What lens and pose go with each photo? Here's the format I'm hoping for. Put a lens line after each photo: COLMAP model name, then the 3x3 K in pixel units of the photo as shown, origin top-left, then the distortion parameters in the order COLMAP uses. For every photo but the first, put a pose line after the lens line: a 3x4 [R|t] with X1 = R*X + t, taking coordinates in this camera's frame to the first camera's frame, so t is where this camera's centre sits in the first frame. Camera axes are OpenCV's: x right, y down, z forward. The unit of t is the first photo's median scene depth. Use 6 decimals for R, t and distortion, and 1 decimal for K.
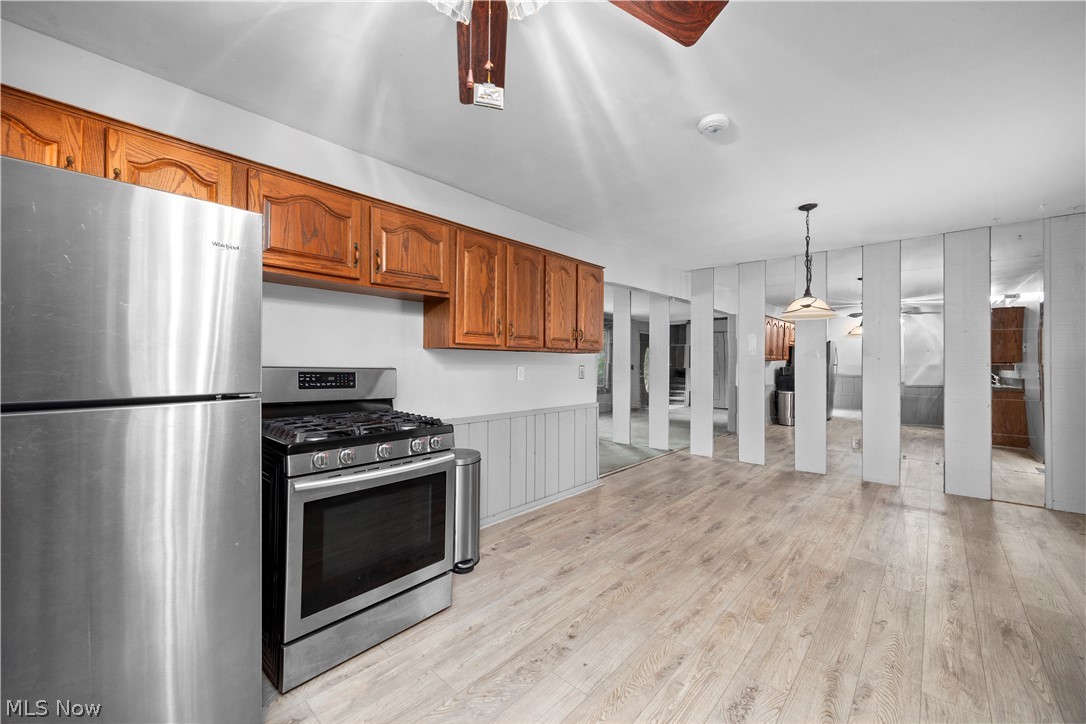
lens RADIAL K [[423.6, 0, 544.4], [0, 423.6, 360.5], [0, 0, 1]] dist [0.001432, 0.000119]
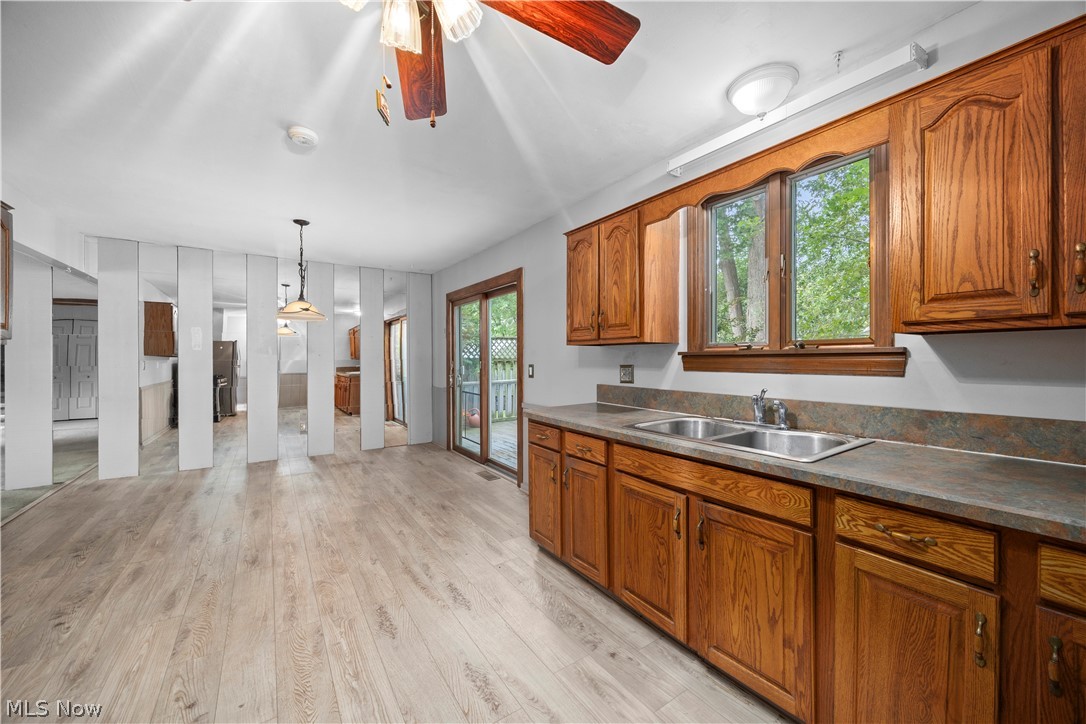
lens RADIAL K [[411.4, 0, 541.1], [0, 411.4, 360.2], [0, 0, 1]] dist [-0.000760, -0.000190]
pose [[0.238993, -0.005611, 0.971005, -0.360093], [-0.004122, 0.999968, 0.006793, -0.001318], [-0.971013, -0.005626, 0.238962, 0.127580]]
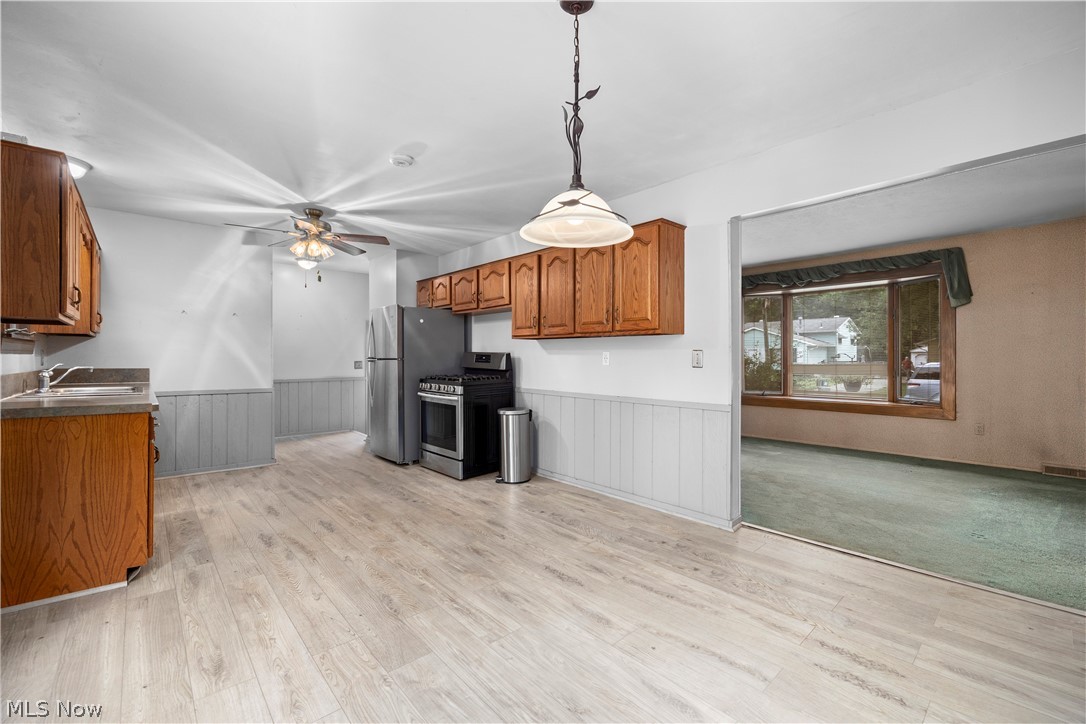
lens RADIAL K [[462.0, 0, 544.3], [0, 462.0, 356.8], [0, 0, 1]] dist [-0.008771, 0.000228]
pose [[-0.103676, -0.005746, -0.994595, 1.334005], [0.003058, 0.999977, -0.006096, 0.041640], [0.994606, -0.003674, -0.103656, 1.203182]]
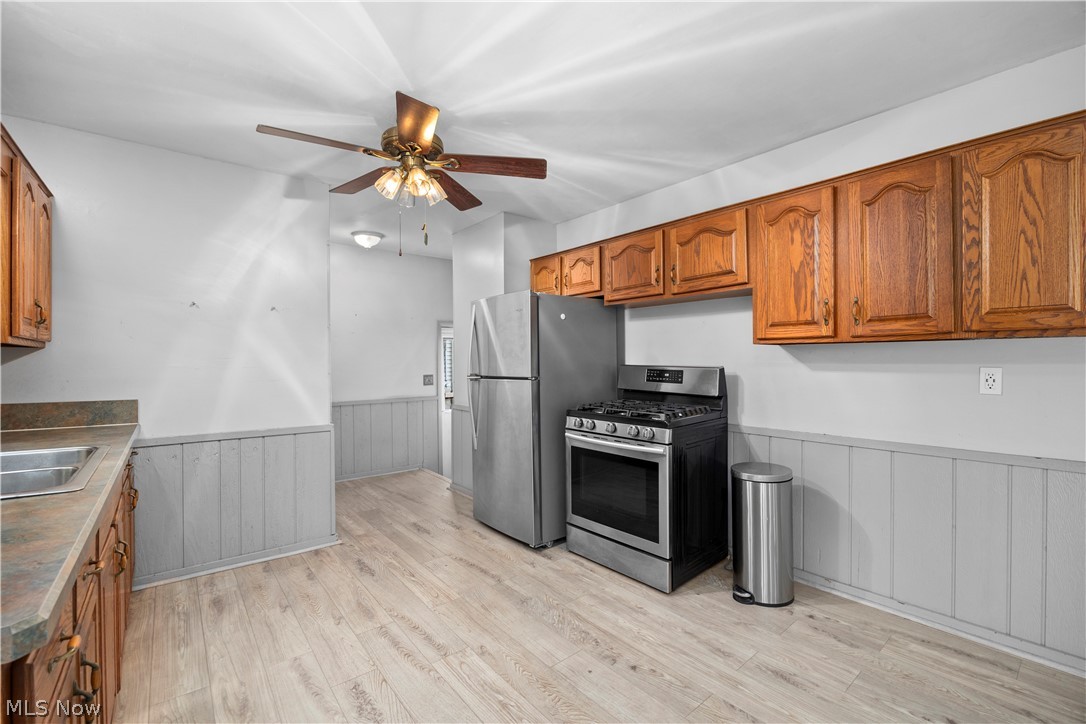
lens RADIAL K [[464.5, 0, 542.2], [0, 464.5, 361.2], [0, 0, 1]] dist [-0.017342, -0.000002]
pose [[-0.145644, -0.003653, -0.989330, 0.730432], [0.010732, 0.999929, -0.005272, 0.004395], [0.989279, -0.011385, -0.145595, 0.660823]]
